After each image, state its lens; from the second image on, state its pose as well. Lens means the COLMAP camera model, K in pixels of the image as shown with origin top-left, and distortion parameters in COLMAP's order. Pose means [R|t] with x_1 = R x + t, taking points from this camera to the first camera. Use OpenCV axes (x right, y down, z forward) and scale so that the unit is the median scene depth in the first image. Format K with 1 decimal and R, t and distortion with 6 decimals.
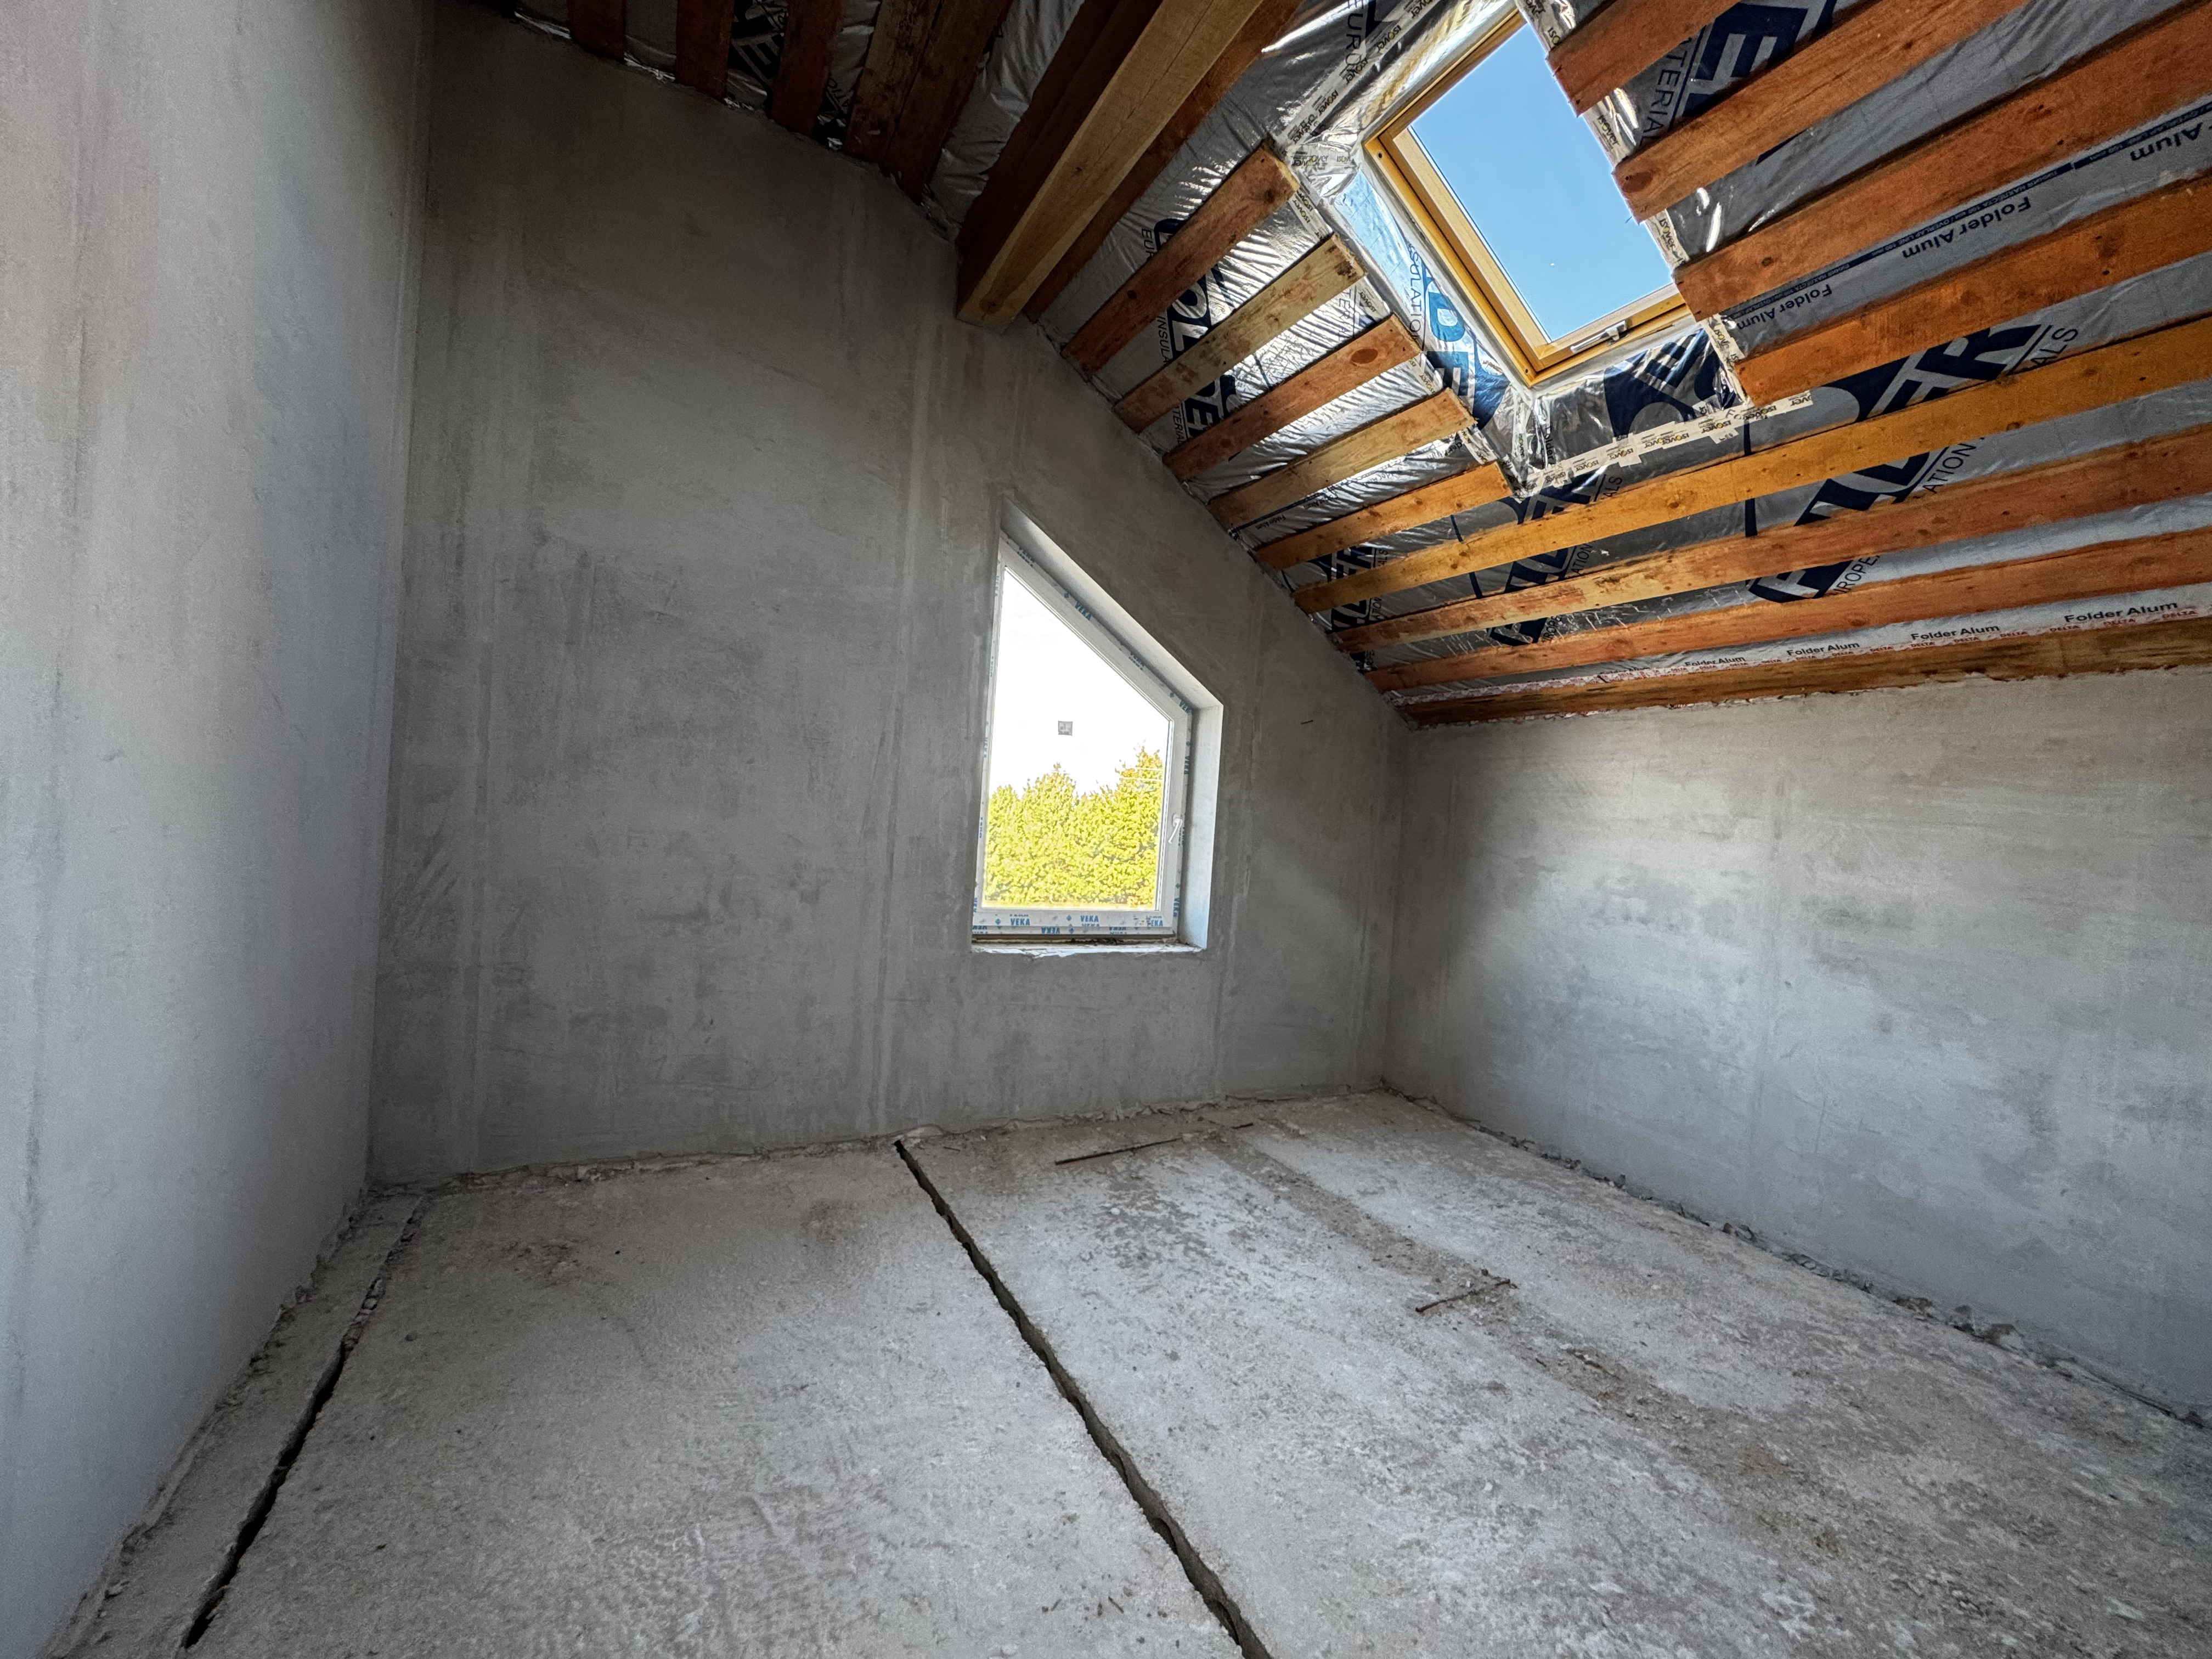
lens RADIAL K [[881.3, 0, 1106.0], [0, 881.3, 829.5], [0, 0, 1]] dist [0.000174, -0.000056]
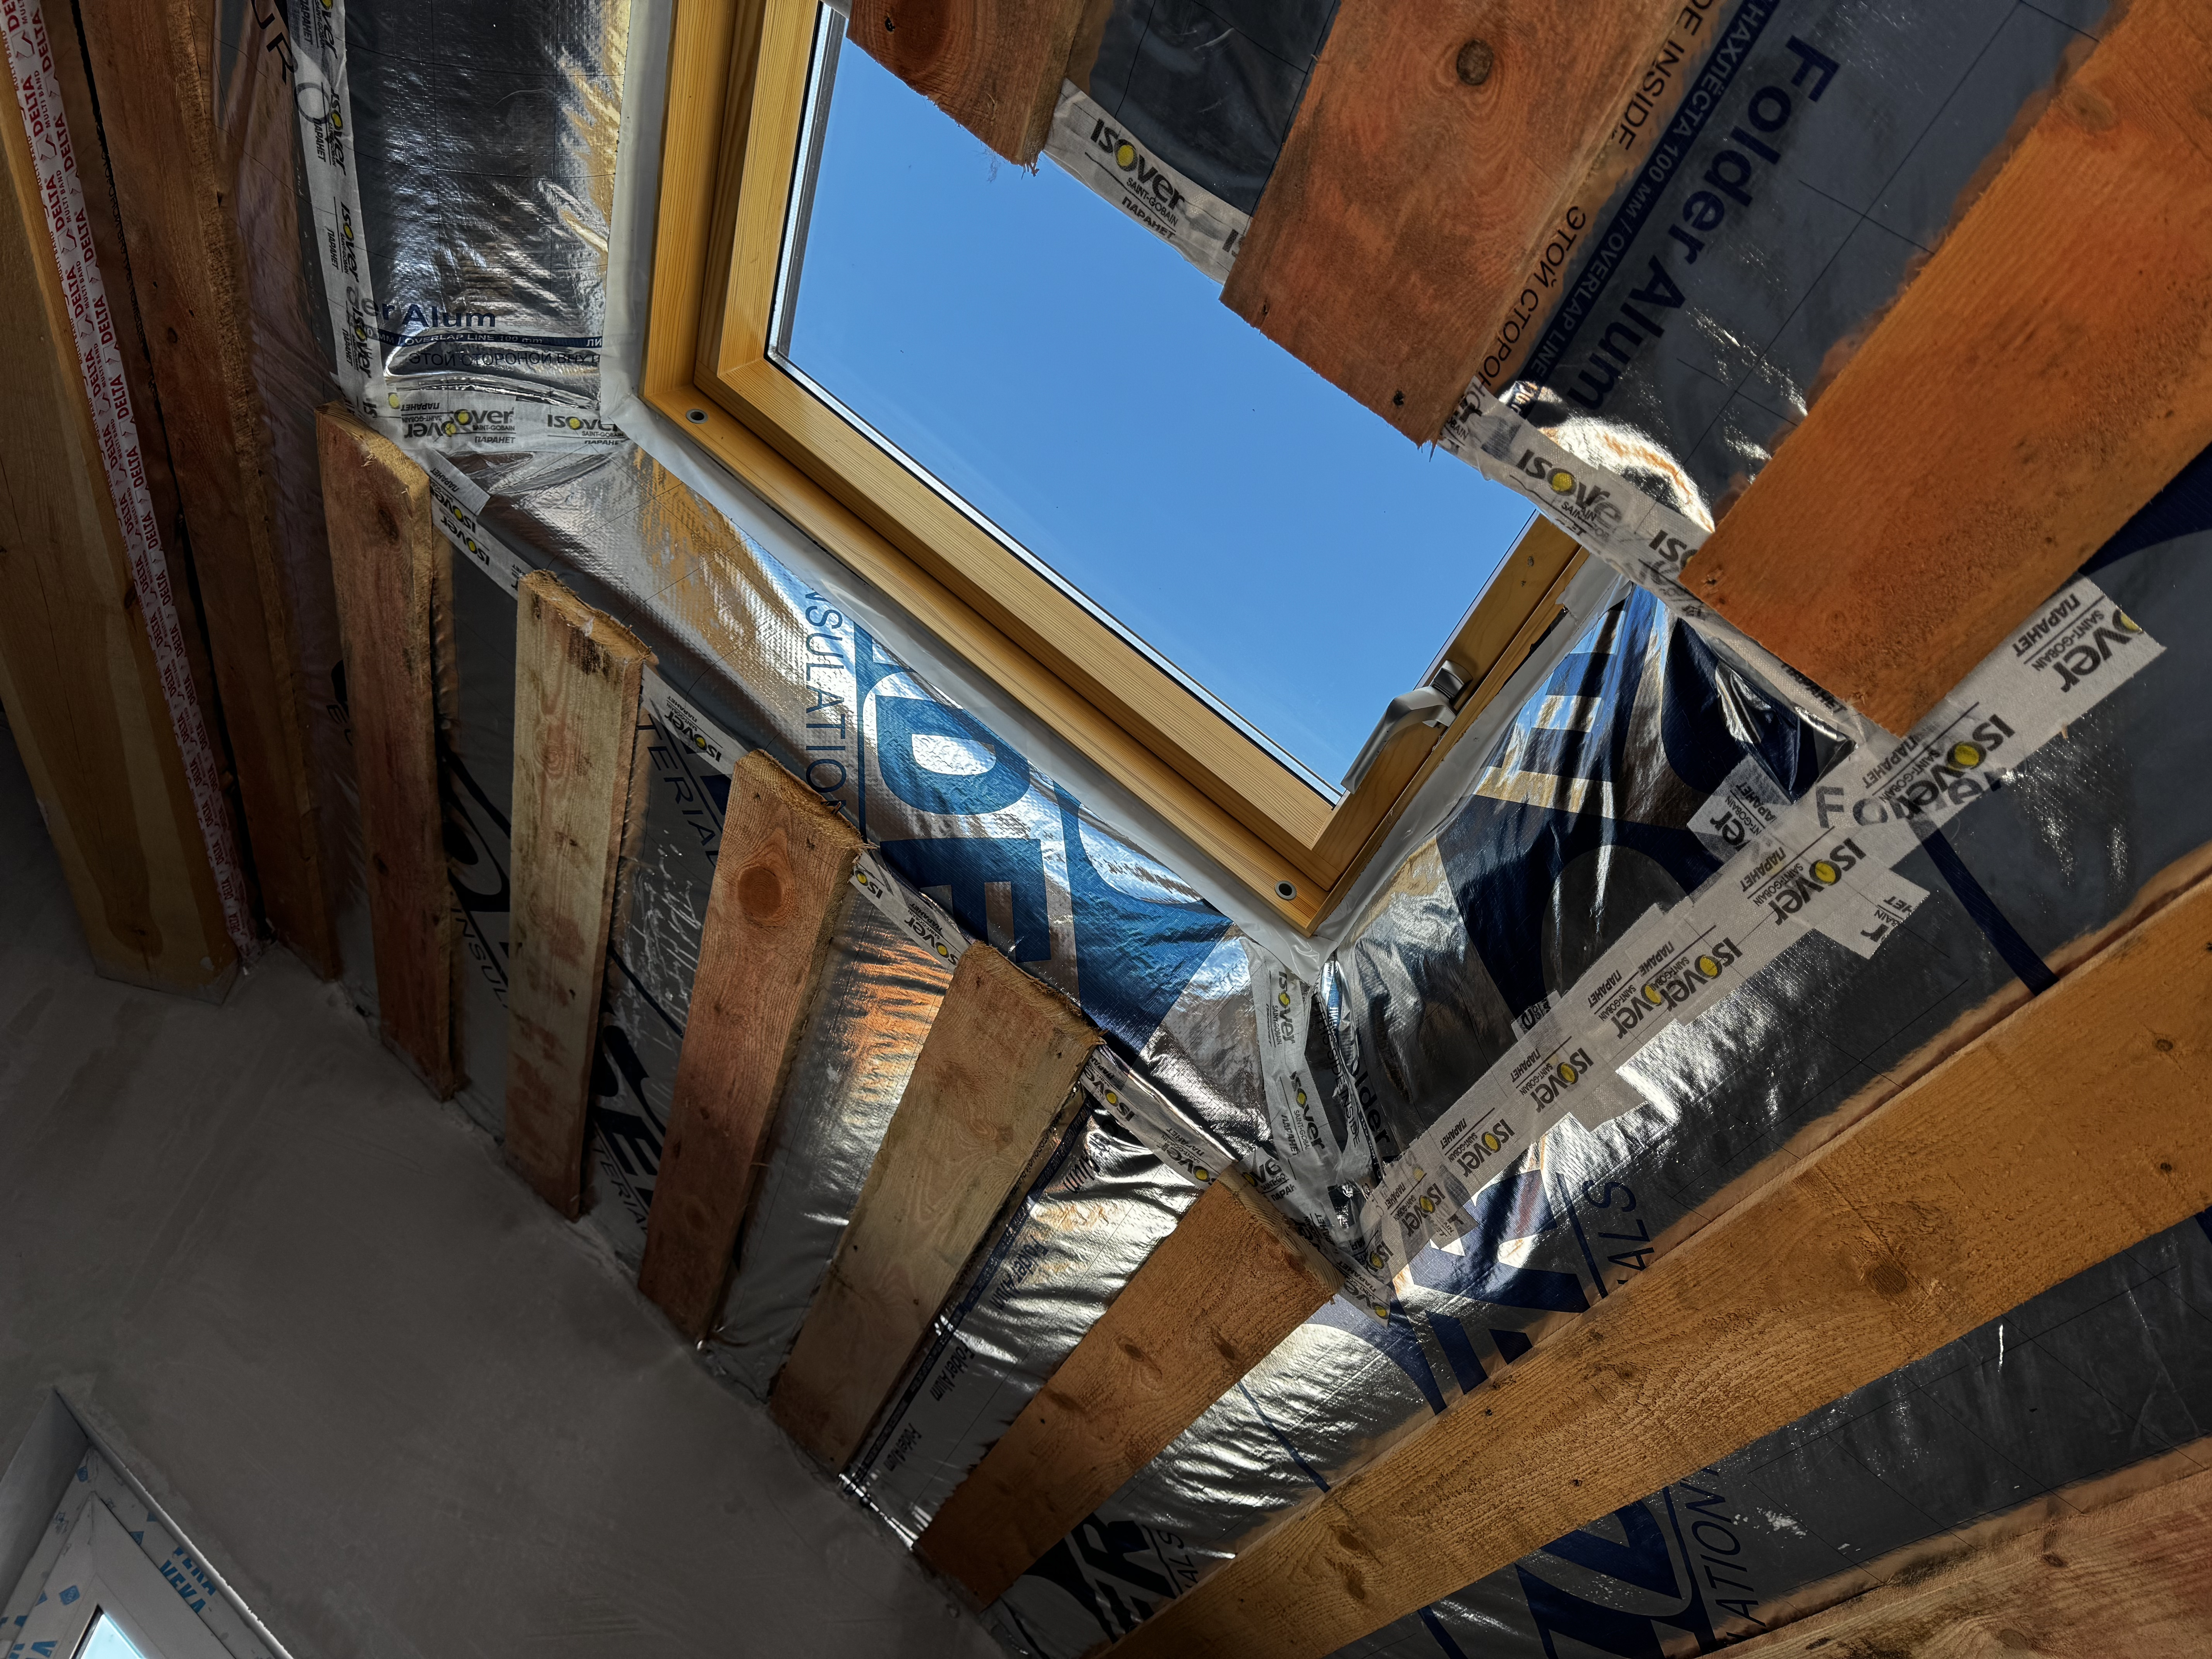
lens RADIAL K [[1576.0, 0, 1106.0], [0, 1576.0, 829.5], [0, 0, 1]] dist [0.002560, 0.000376]
pose [[0.982846, -0.095503, -0.157772, 0.532744], [-0.033373, 0.749256, -0.661439, -0.195774], [0.181381, 0.655358, 0.733217, 0.625534]]
